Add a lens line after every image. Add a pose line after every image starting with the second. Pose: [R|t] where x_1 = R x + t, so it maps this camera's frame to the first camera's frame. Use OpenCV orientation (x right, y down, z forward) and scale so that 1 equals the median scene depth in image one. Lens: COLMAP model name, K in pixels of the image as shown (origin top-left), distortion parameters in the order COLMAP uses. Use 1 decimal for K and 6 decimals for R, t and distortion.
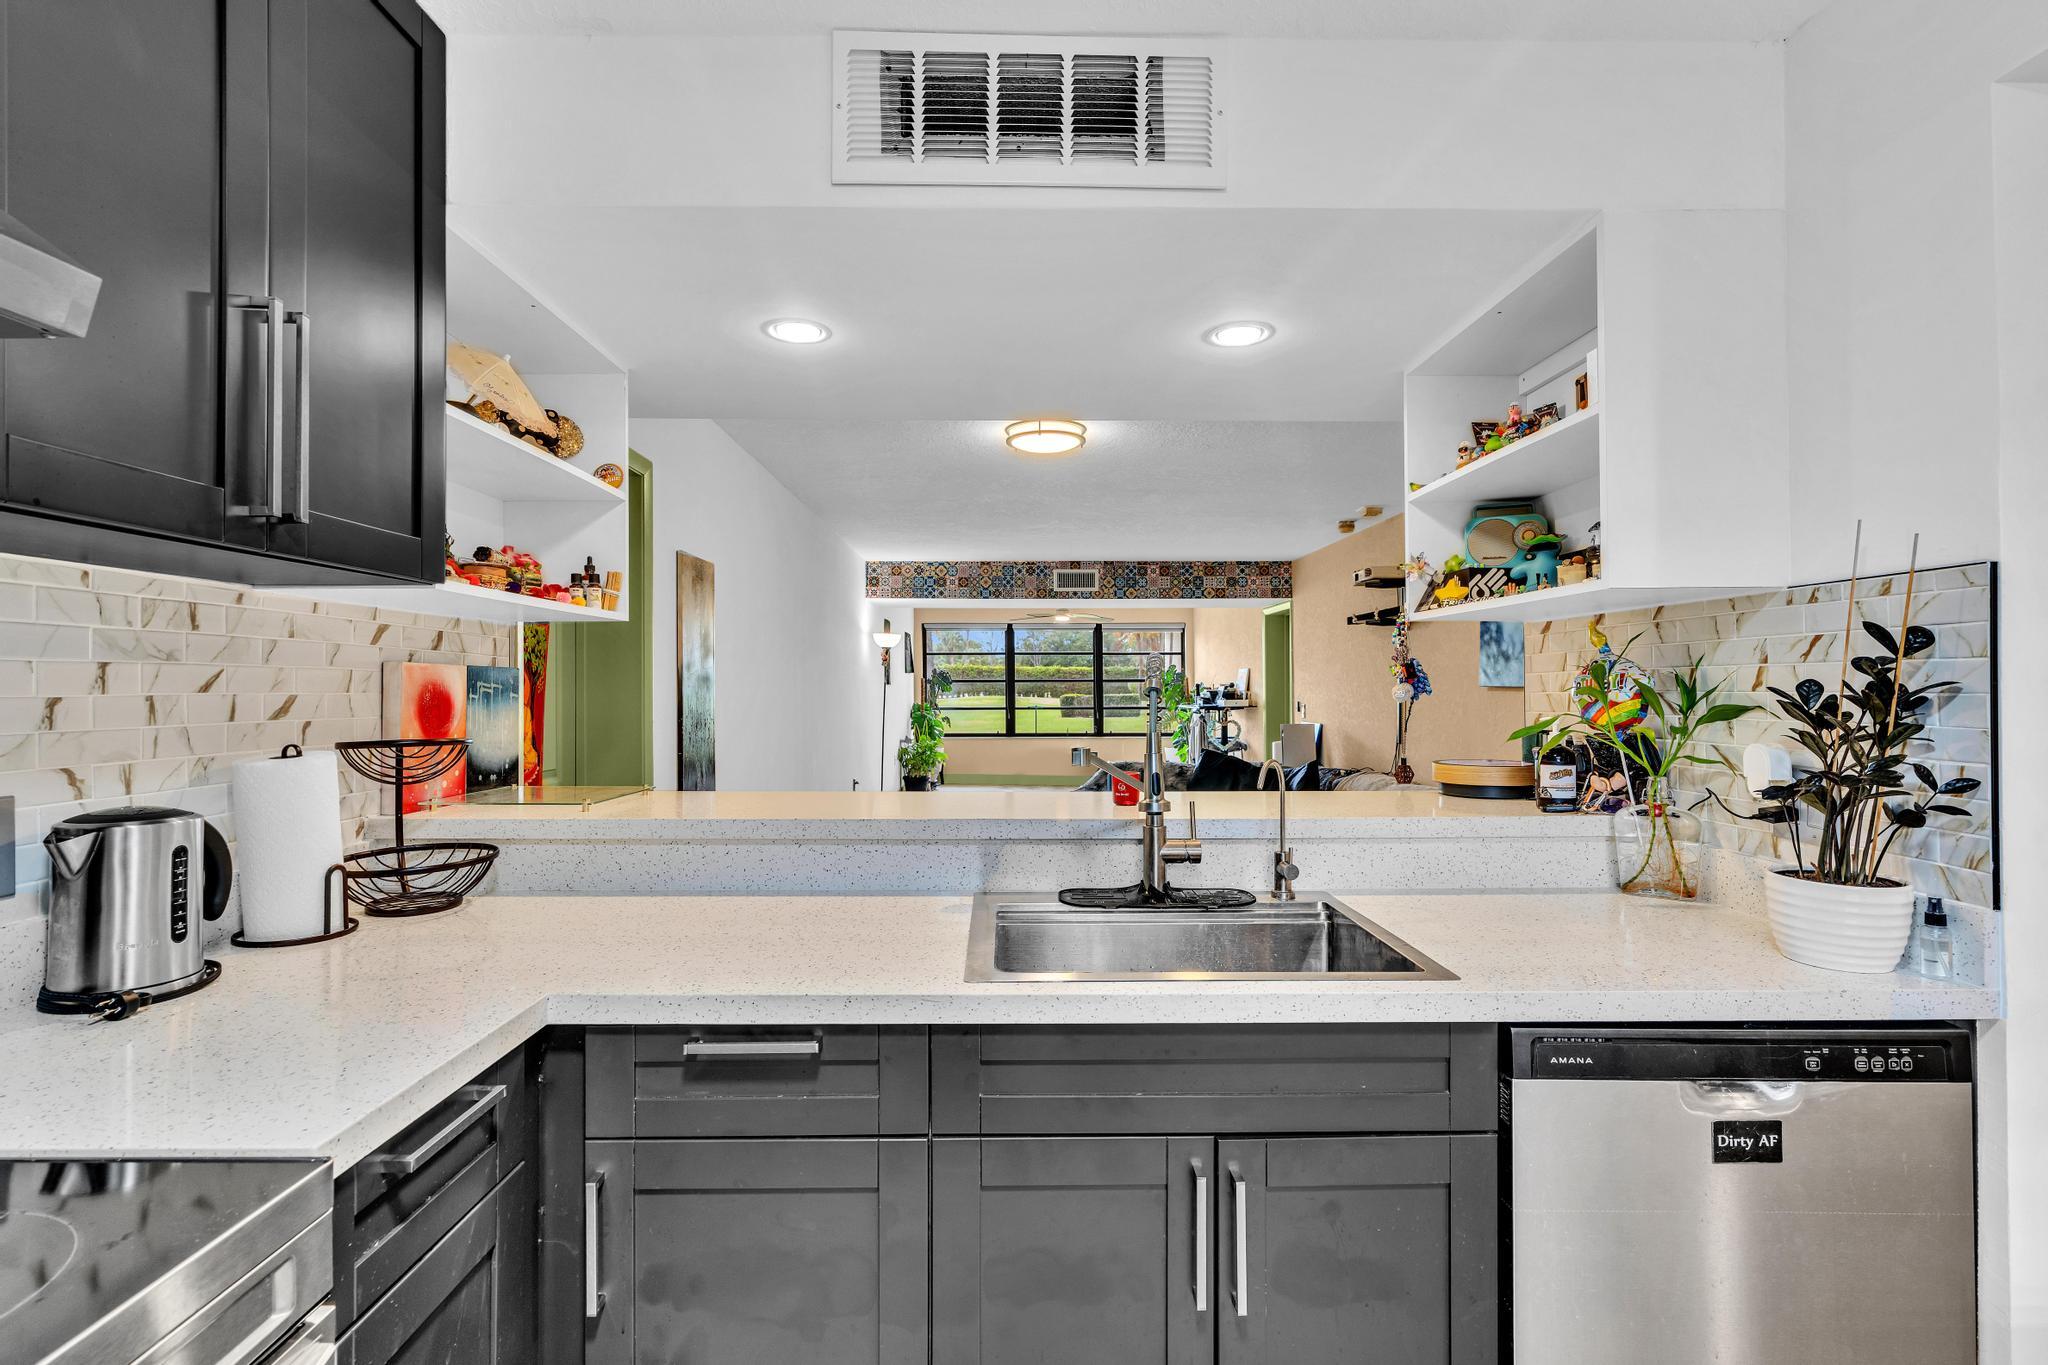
lens RADIAL K [[938.4, 0, 1015.2], [0, 938.4, 683.4], [0, 0, 1]] dist [-0.005808, 0.003312]
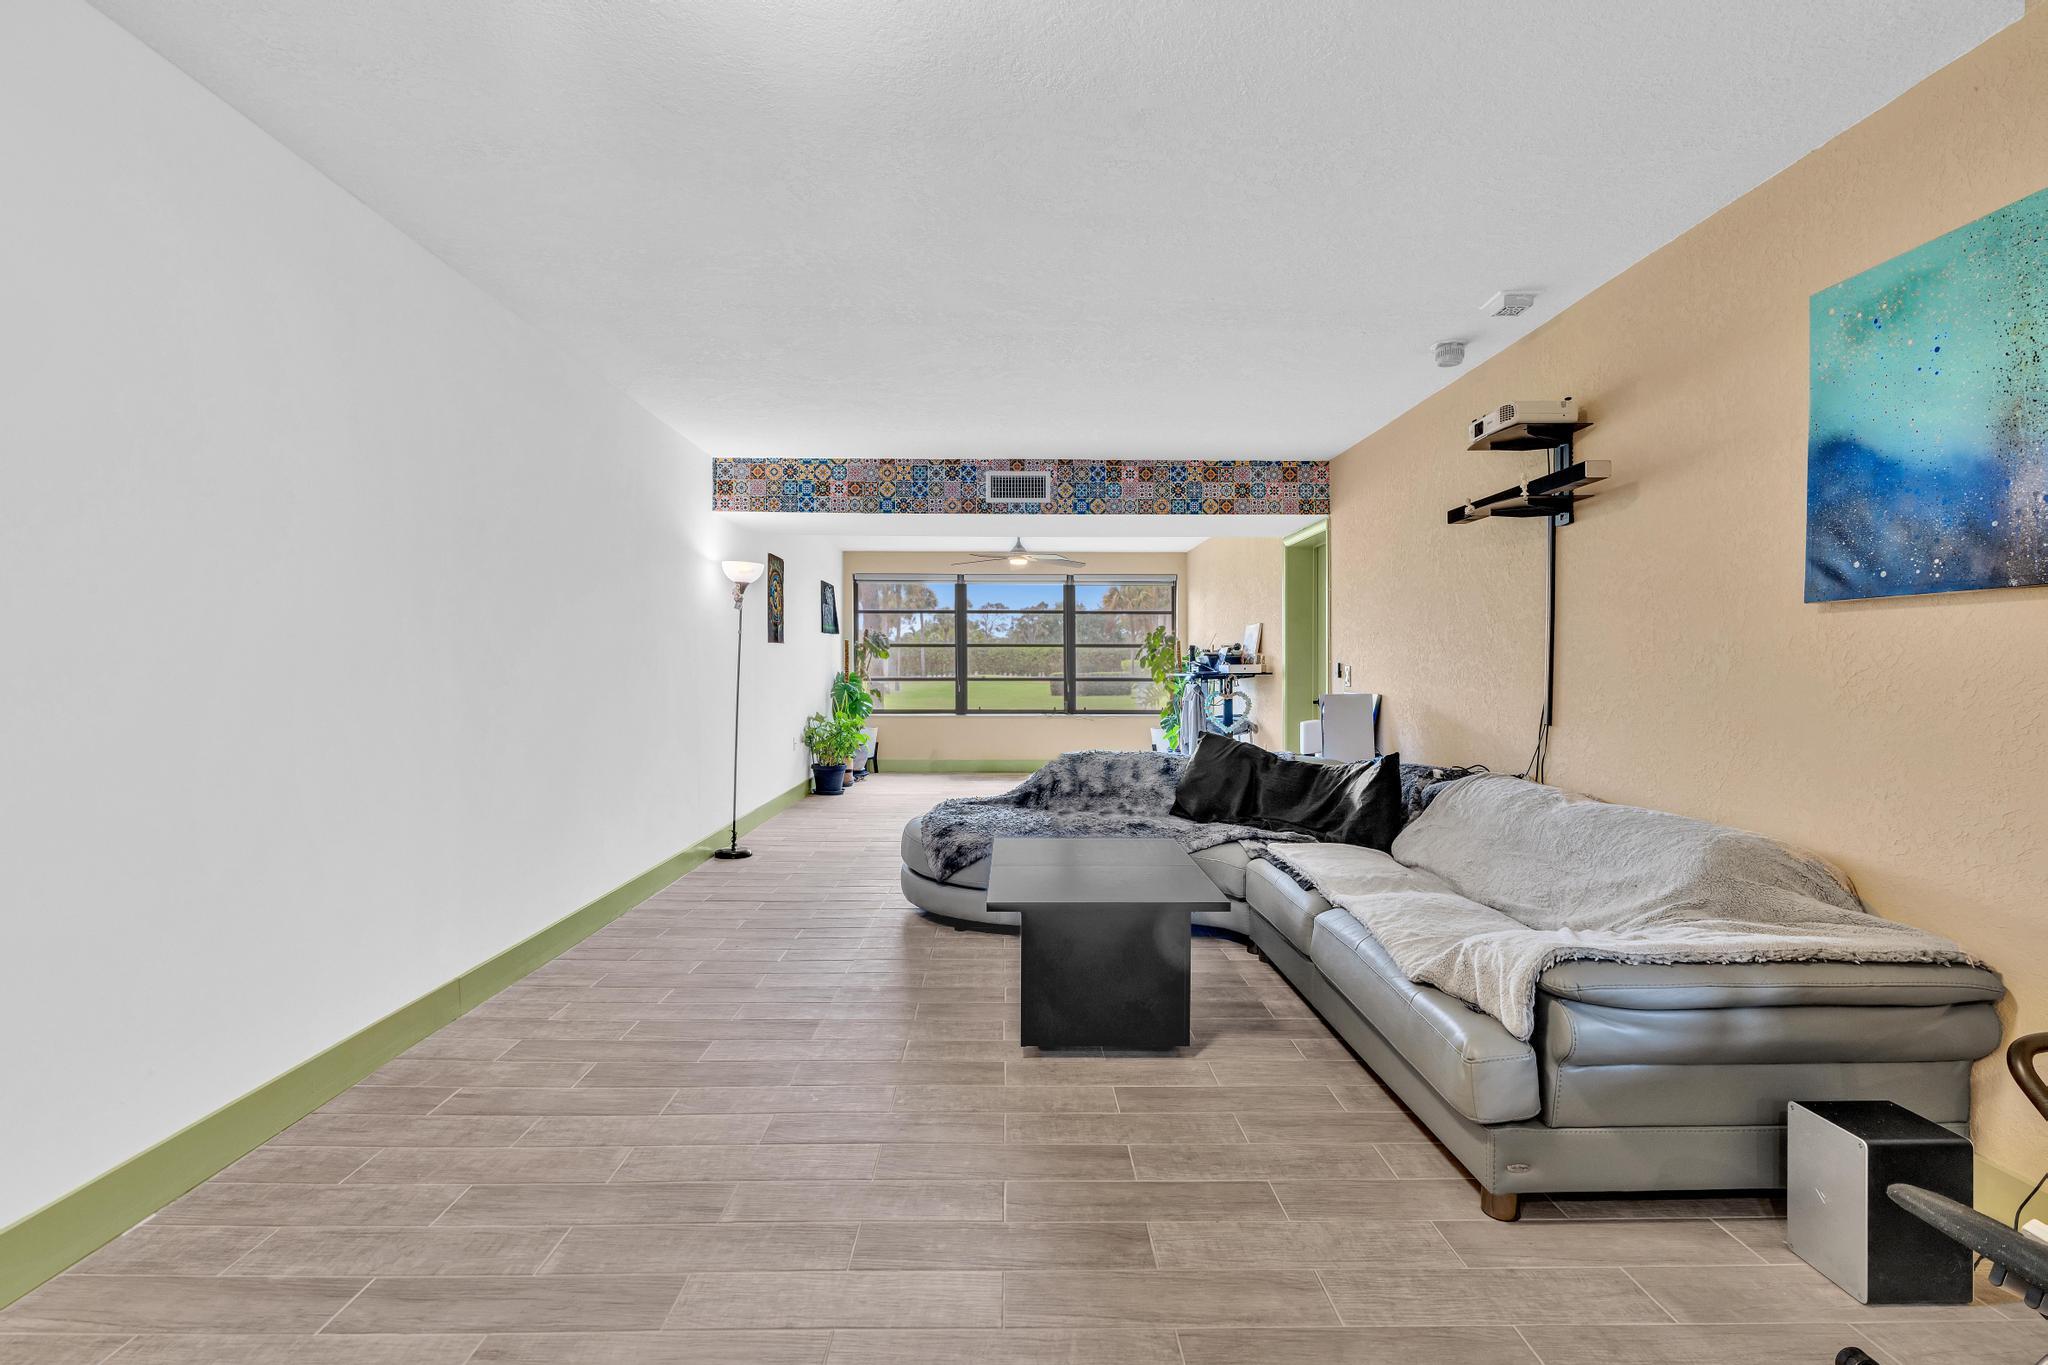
lens RADIAL K [[914.2, 0, 1023.5], [0, 914.2, 678.2], [0, 0, 1]] dist [-0.005617, 0.002295]
pose [[0.999927, 0.002370, 0.011868, 0.288238], [-0.002554, 0.999876, 0.015524, 0.096123], [-0.011830, -0.015554, 0.999809, 1.533618]]
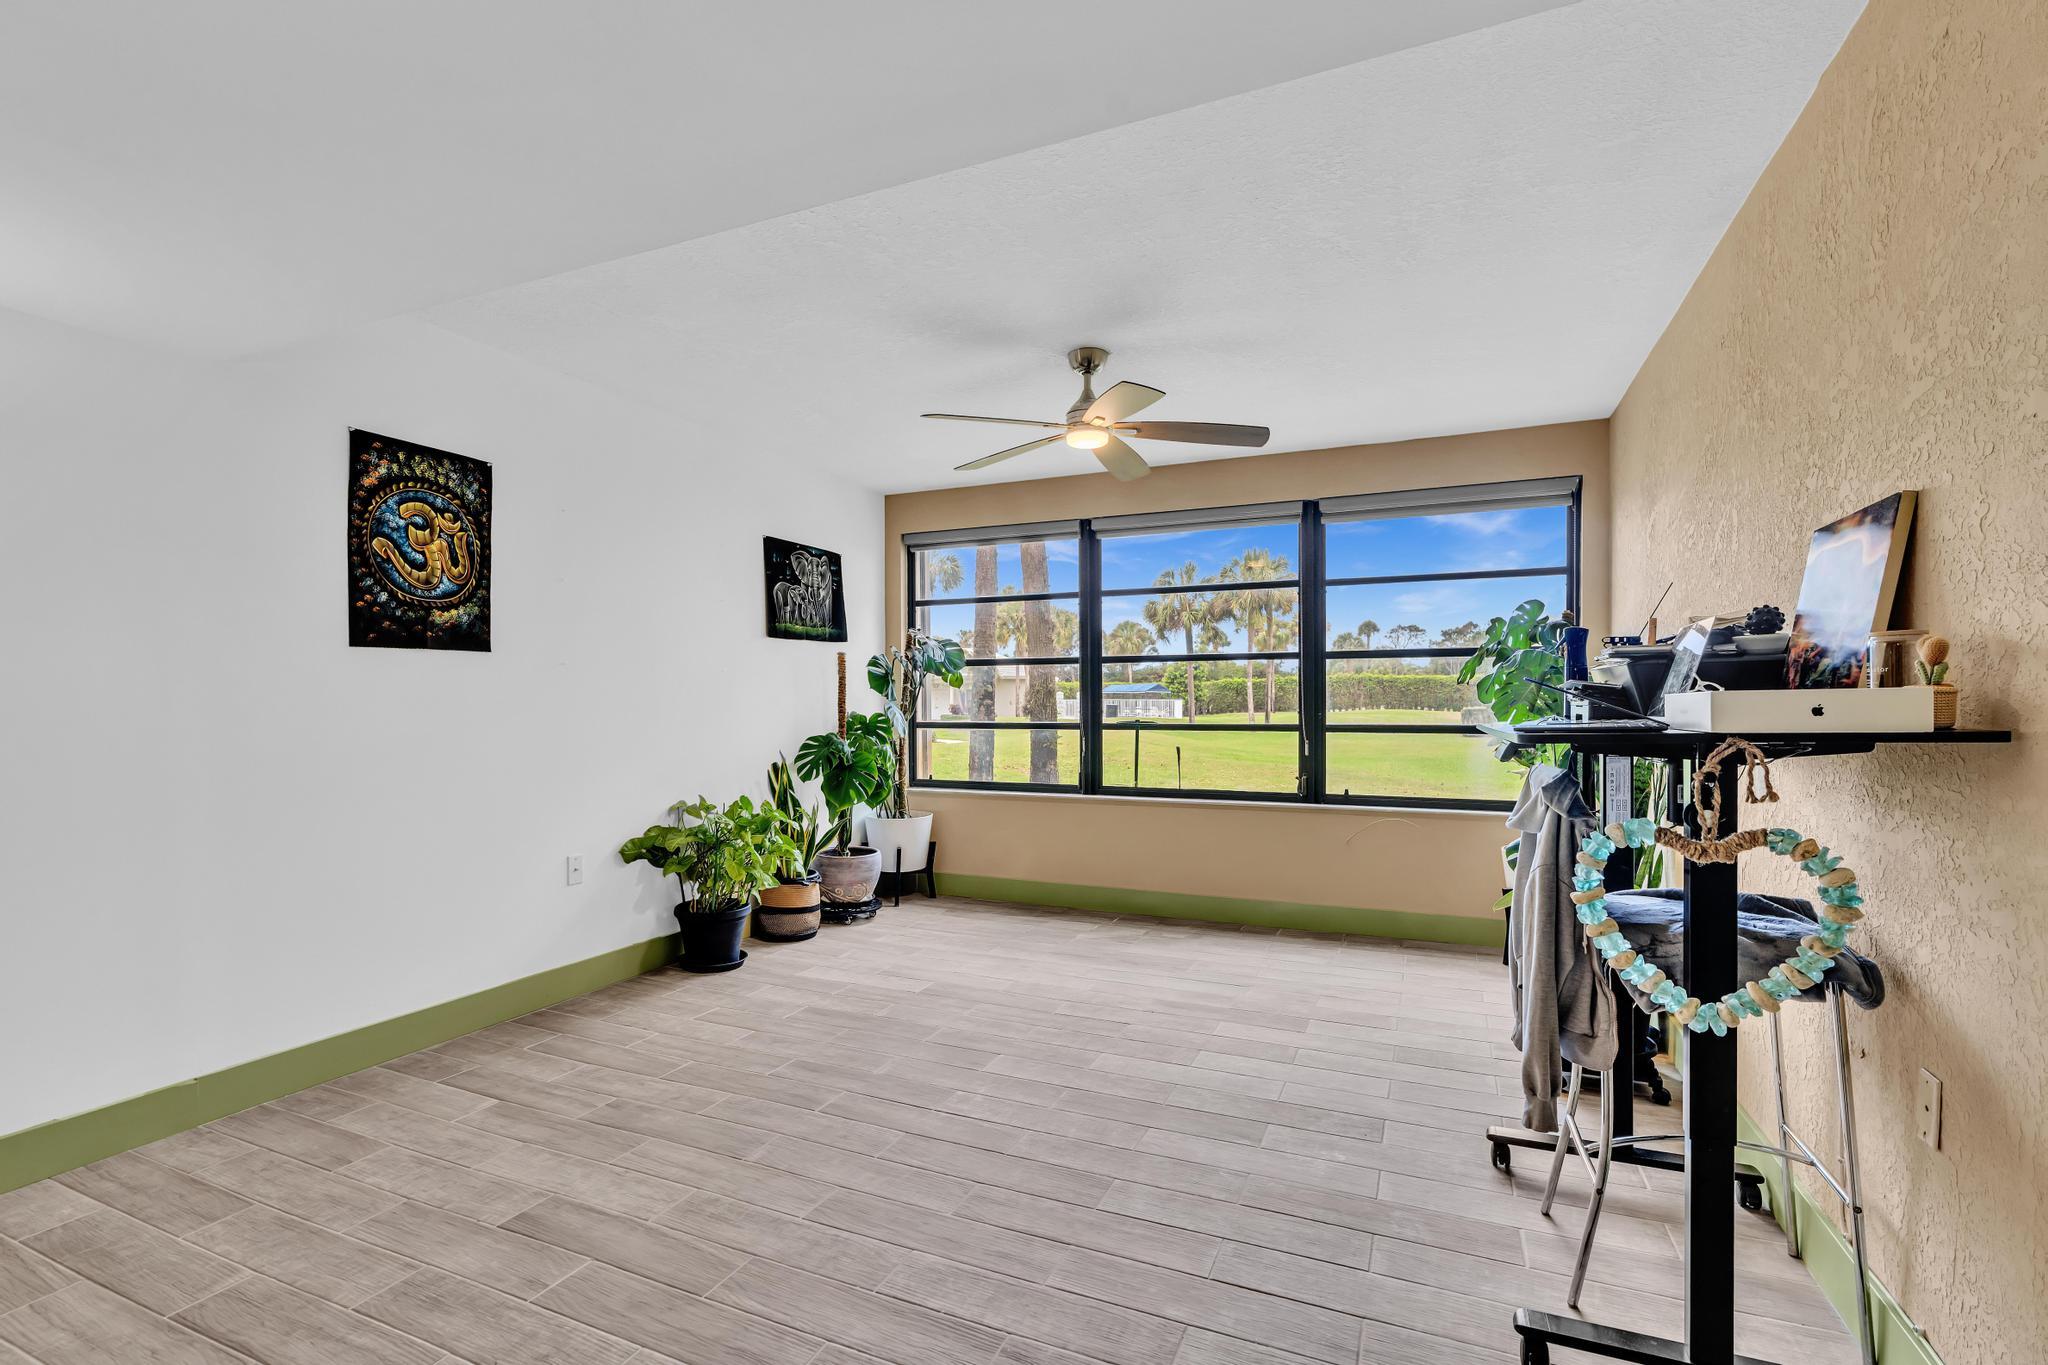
lens RADIAL K [[938.4, 0, 1011.2], [0, 938.4, 718.3], [0, 0, 1]] dist [-0.005808, 0.003312]
pose [[0.908155, 0.006759, -0.418581, 1.001221], [0.002714, 0.999754, 0.022034, 0.100464], [0.418626, -0.021146, 0.907912, 4.451793]]
